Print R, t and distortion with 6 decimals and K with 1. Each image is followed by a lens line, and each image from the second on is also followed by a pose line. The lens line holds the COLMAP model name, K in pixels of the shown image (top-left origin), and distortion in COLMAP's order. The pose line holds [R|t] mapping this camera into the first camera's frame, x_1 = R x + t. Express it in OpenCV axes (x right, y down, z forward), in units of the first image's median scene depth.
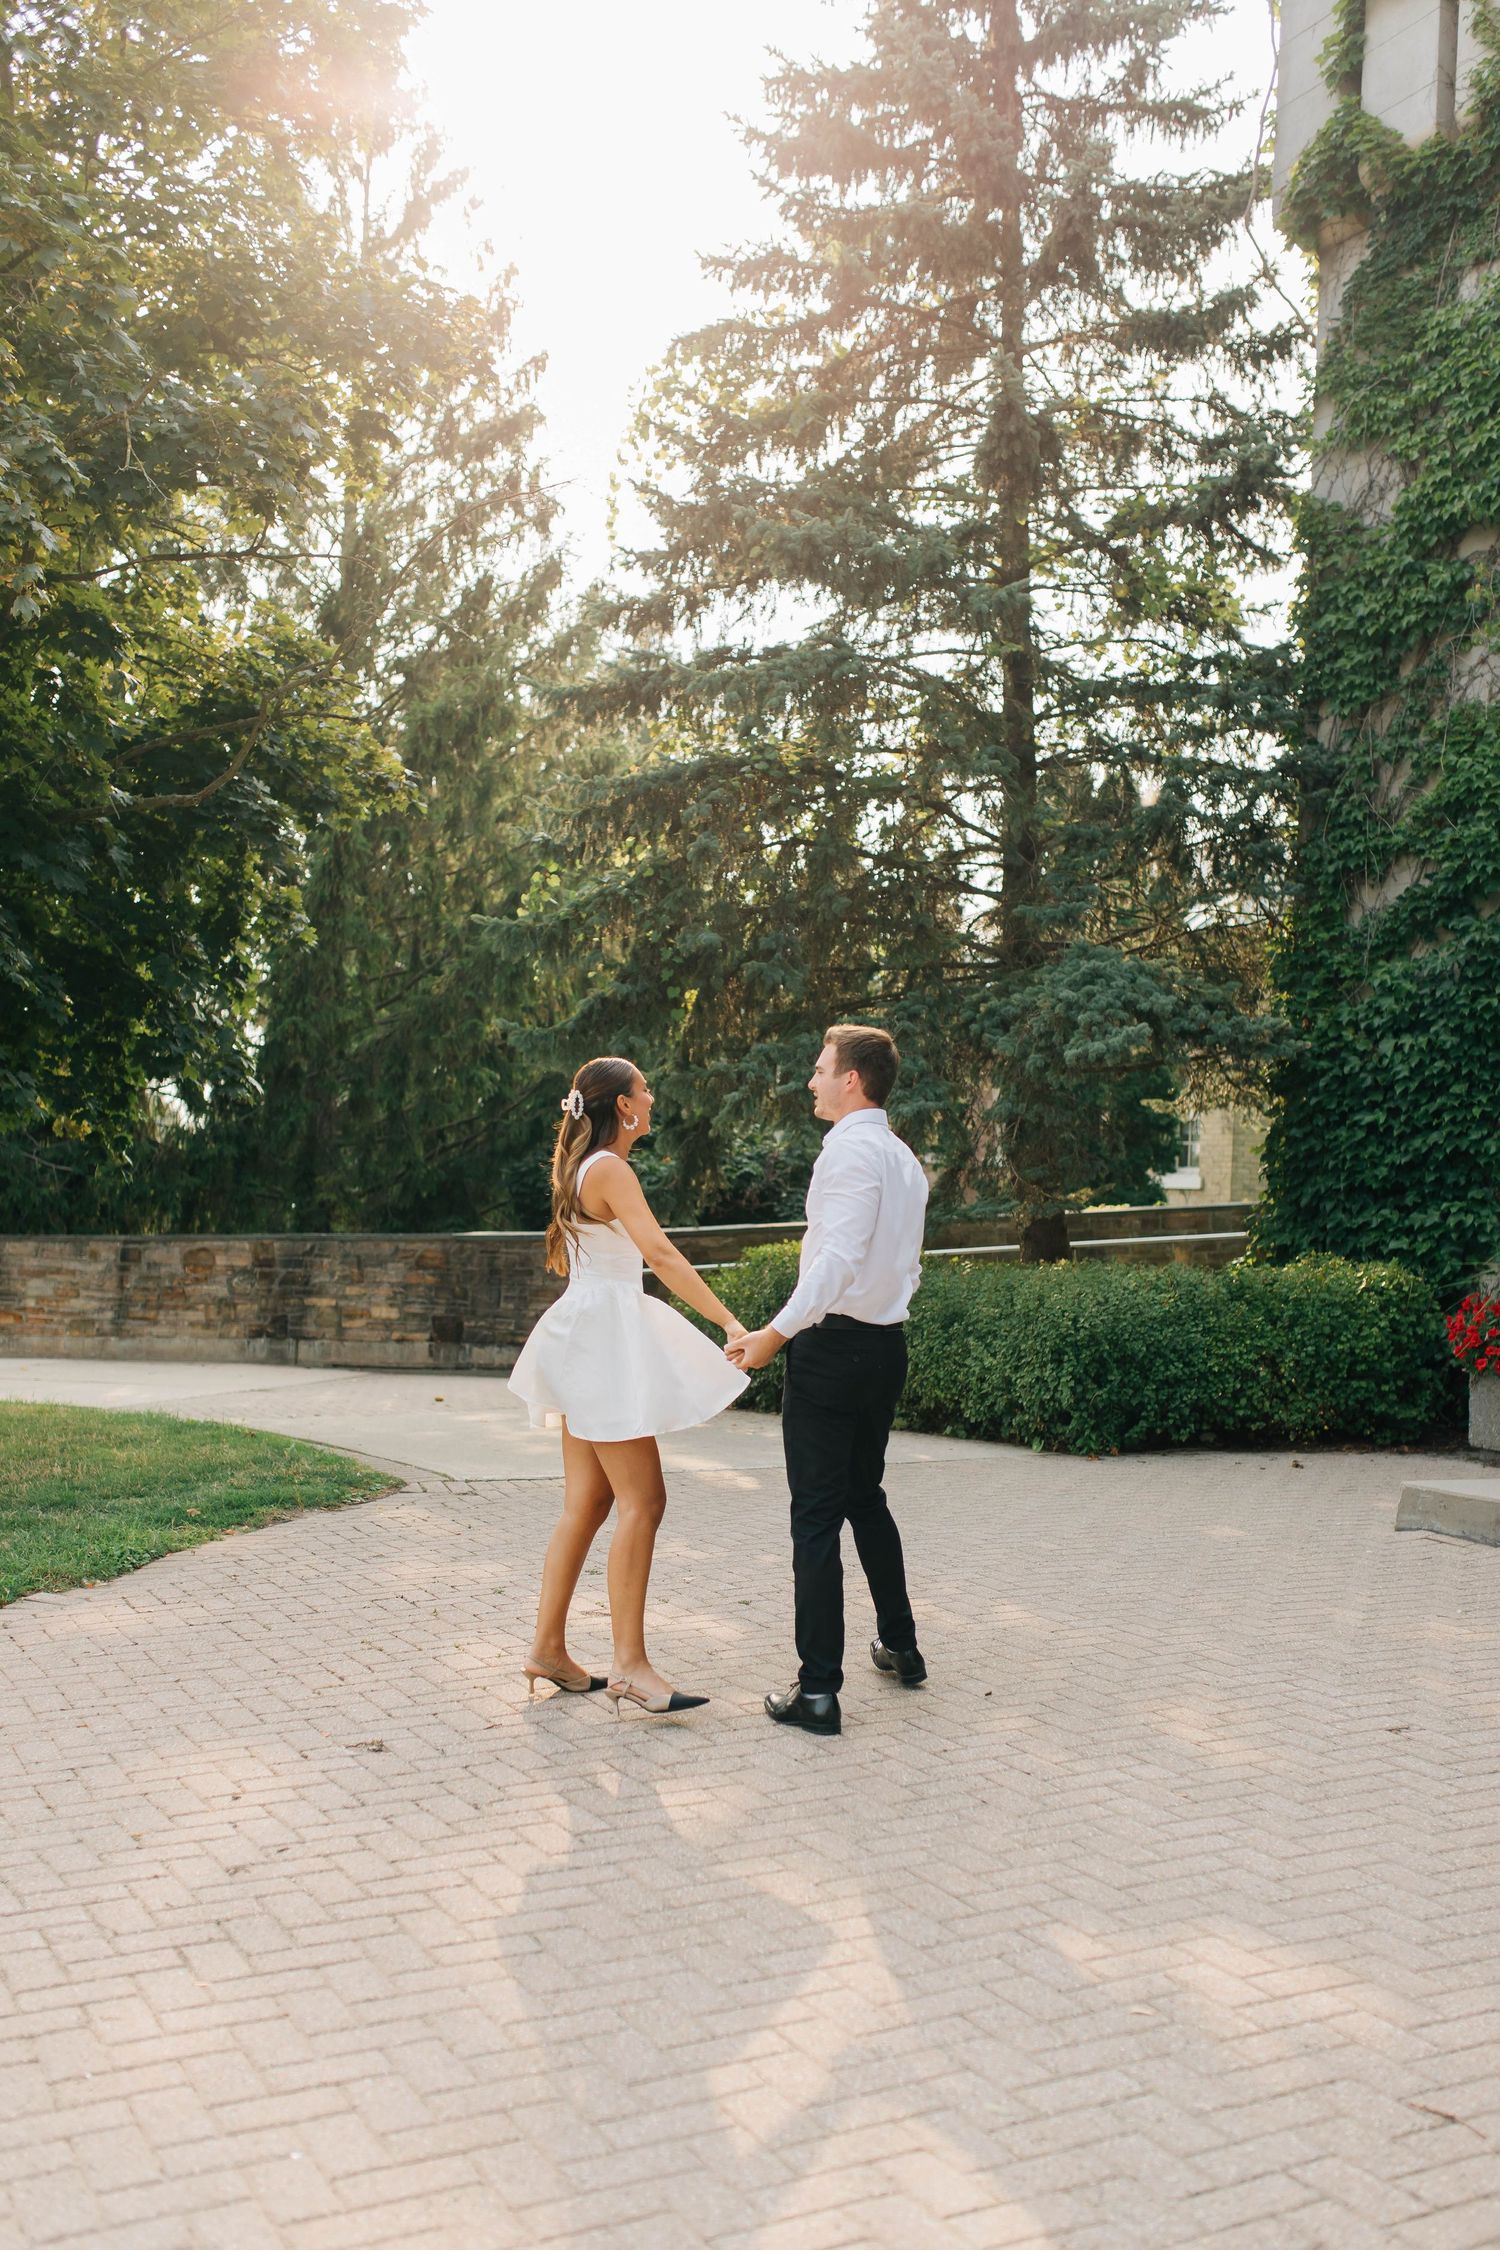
lens RADIAL K [[2241.6, 0, 761.1], [0, 2241.6, 1165.2], [0, 0, 1]] dist [0.004706, 0.000000]
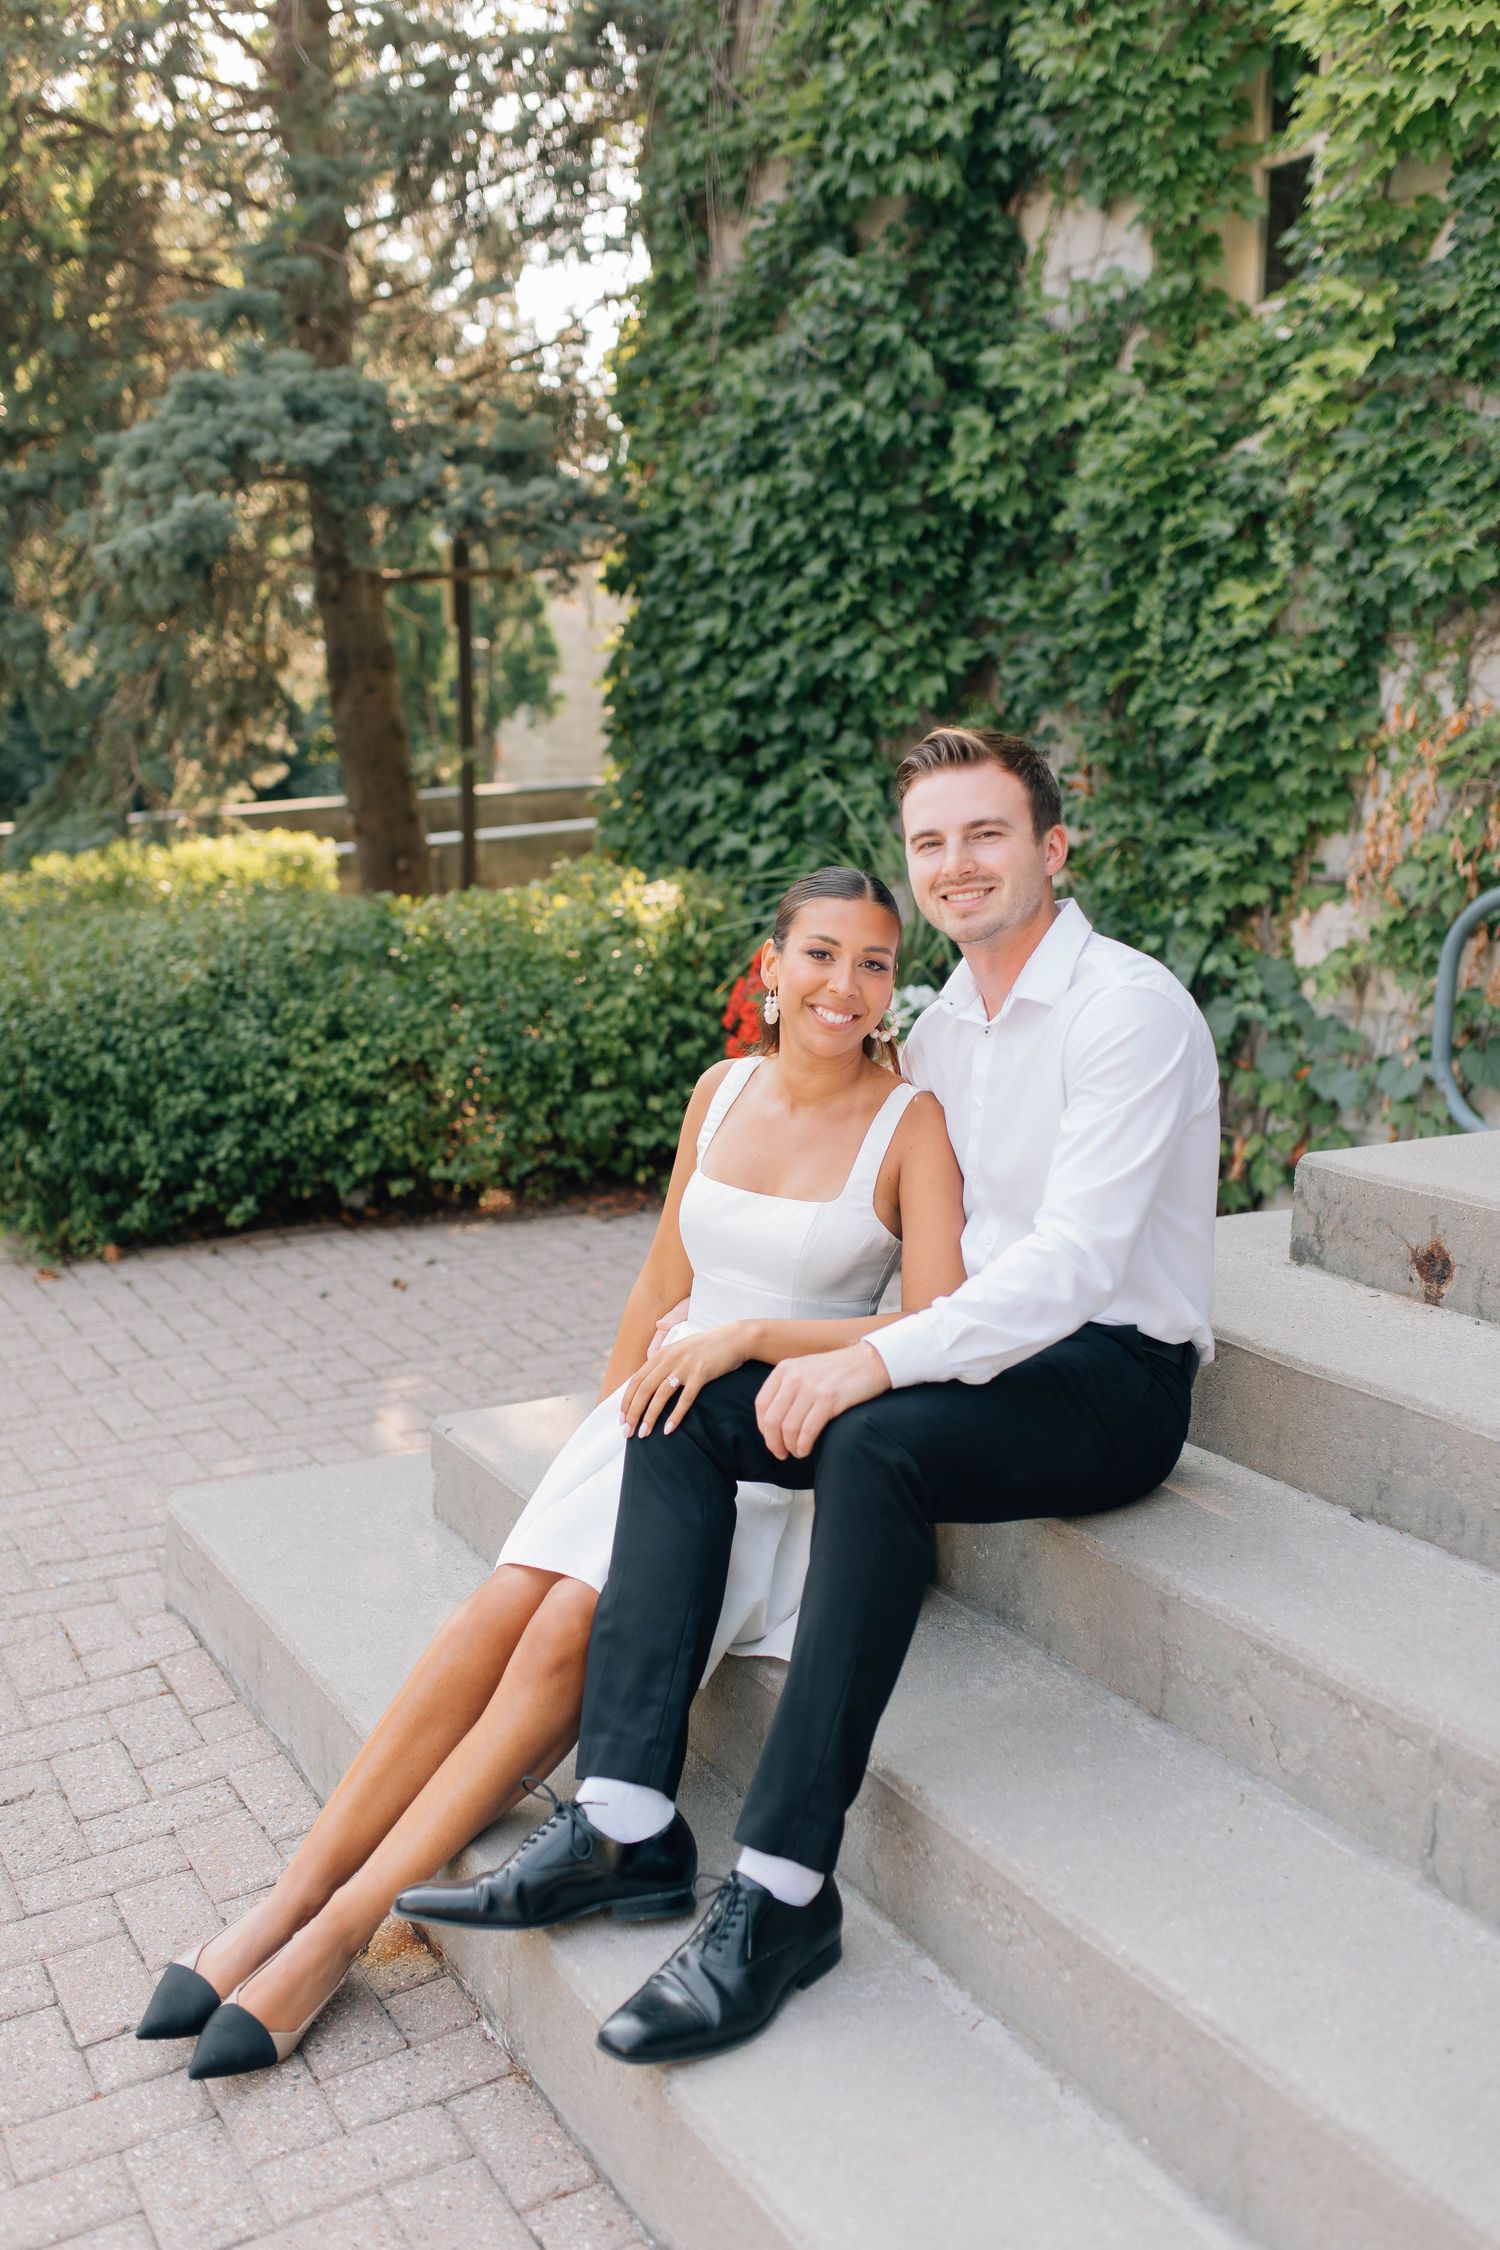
lens RADIAL K [[2099.8, 0, 761.1], [0, 2099.8, 1114.3], [0, 0, 1]] dist [-0.002866, 0.000000]
pose [[0.998690, -0.039657, 0.032330, 0.235397], [0.033110, 0.982635, 0.182570, 0.004630], [-0.039009, -0.181261, 0.982661, 0.386939]]
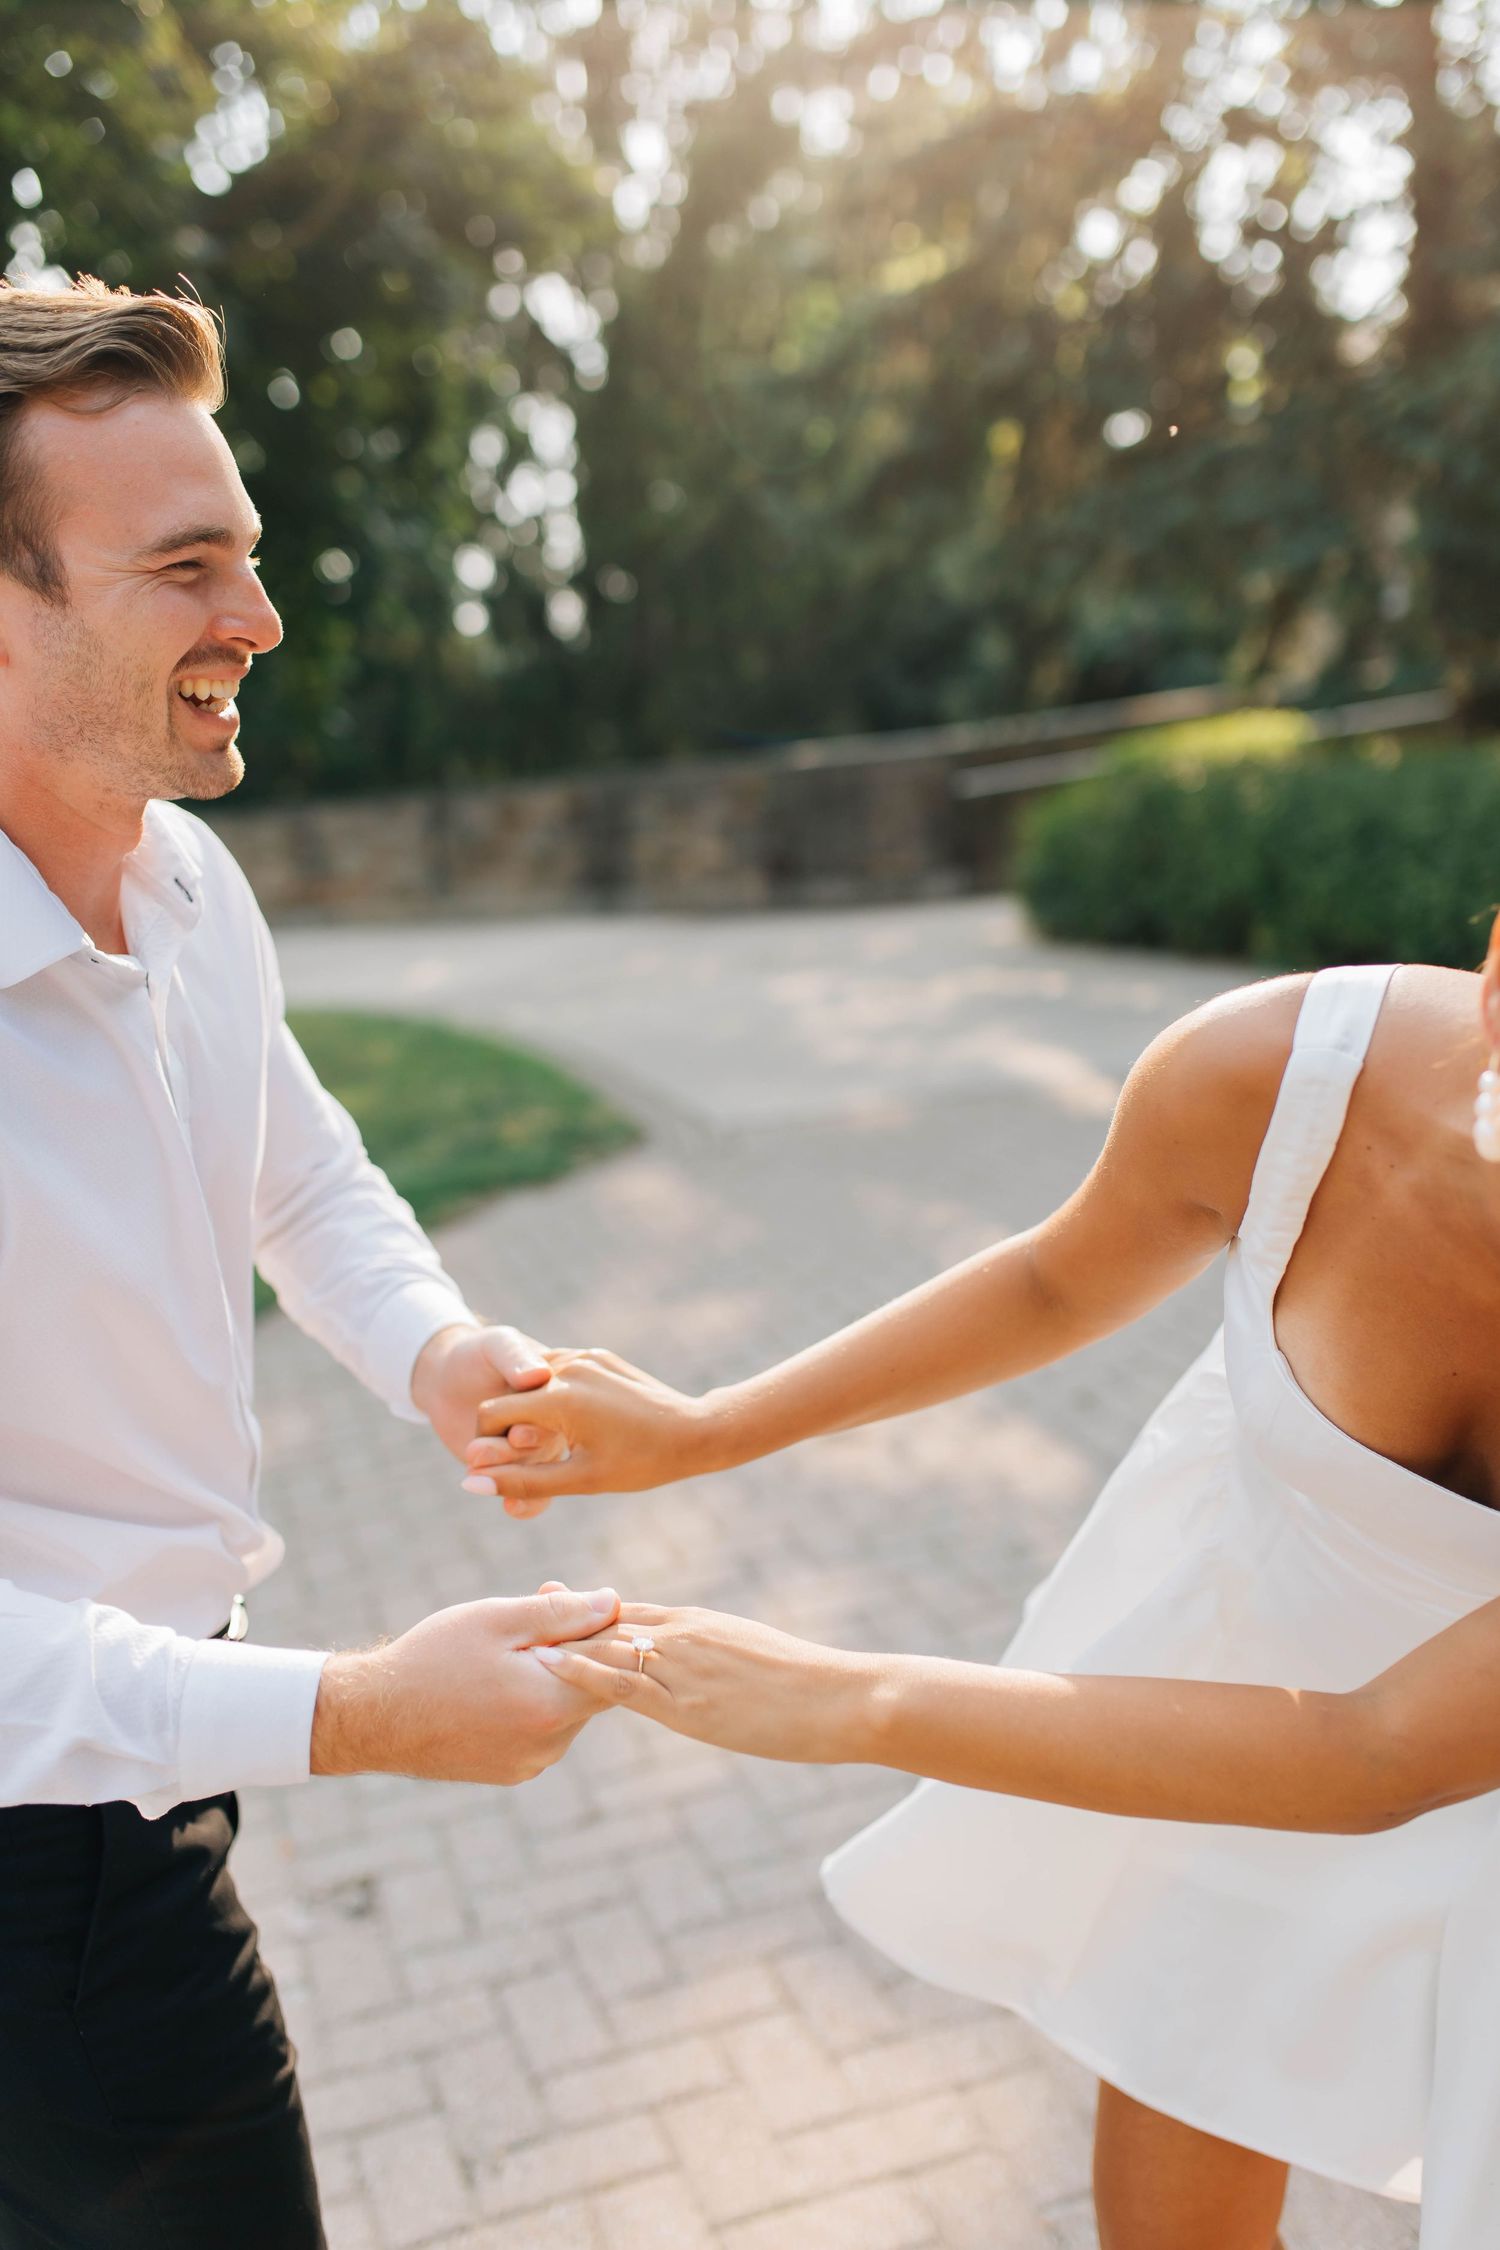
lens RADIAL K [[2099.8, 0, 744.0], [0, 2099.8, 1108.6], [0, 0, 1]] dist [-0.002866, 0.000000]
pose [[0.976972, -0.065731, -0.202988, 0.013772], [0.108128, 0.972677, 0.205445, -0.008622], [0.183938, -0.222663, 0.957386, 0.228630]]
